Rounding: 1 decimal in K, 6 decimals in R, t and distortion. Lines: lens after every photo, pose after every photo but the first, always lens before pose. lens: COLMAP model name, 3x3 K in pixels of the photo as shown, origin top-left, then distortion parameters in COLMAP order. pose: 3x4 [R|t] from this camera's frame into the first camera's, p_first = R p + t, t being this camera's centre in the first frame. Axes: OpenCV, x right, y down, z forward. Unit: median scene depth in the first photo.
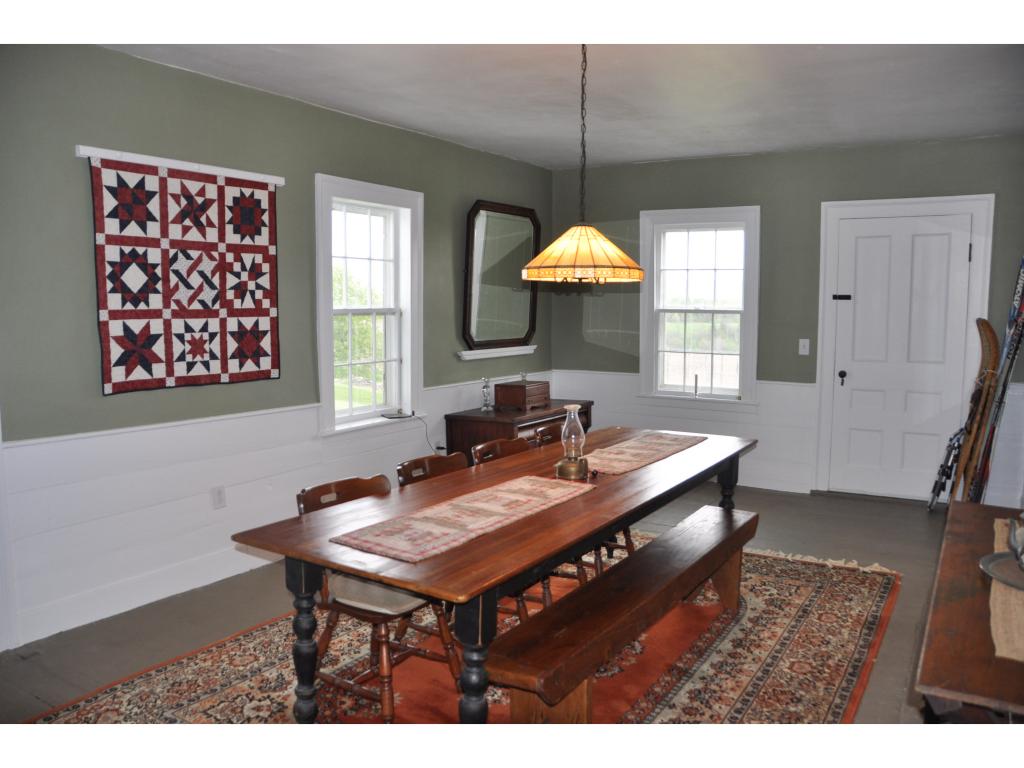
lens RADIAL K [[803.7, 0, 504.7], [0, 803.7, 380.4], [0, 0, 1]] dist [-0.137911, 0.086689]
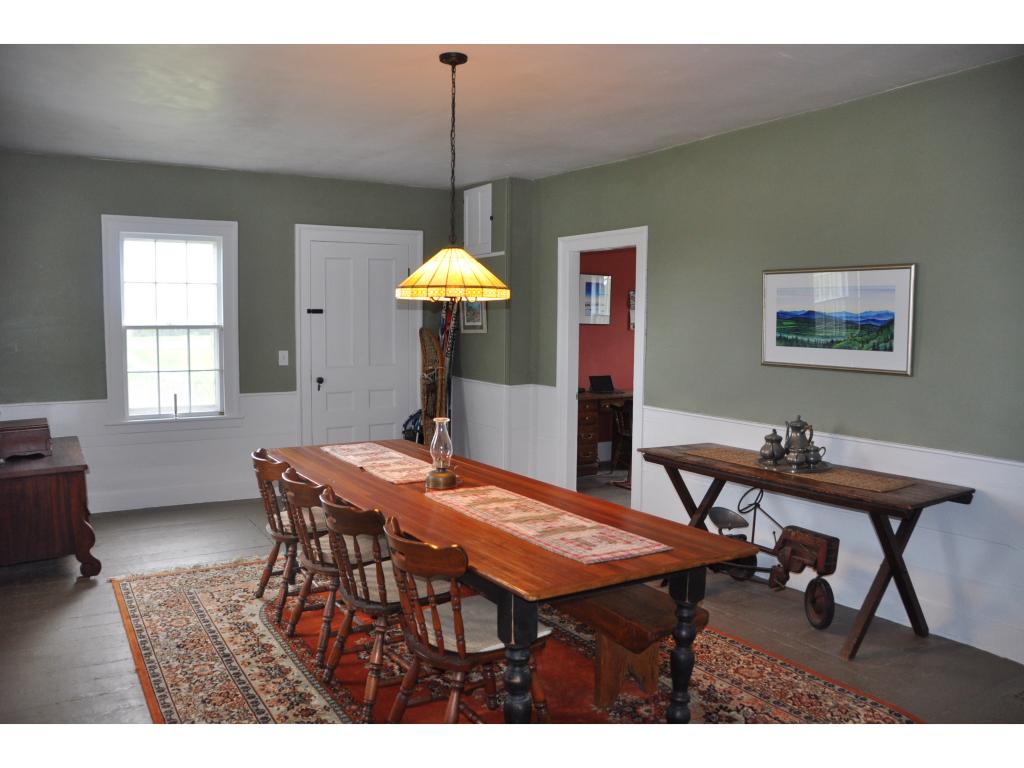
lens RADIAL K [[803.7, 0, 504.3], [0, 803.7, 381.3], [0, 0, 1]] dist [-0.137911, 0.086689]
pose [[0.463275, -0.075248, 0.883014, -0.443348], [0.086019, 0.995502, 0.039703, -0.028650], [-0.882030, 0.057562, 0.467664, 0.242145]]
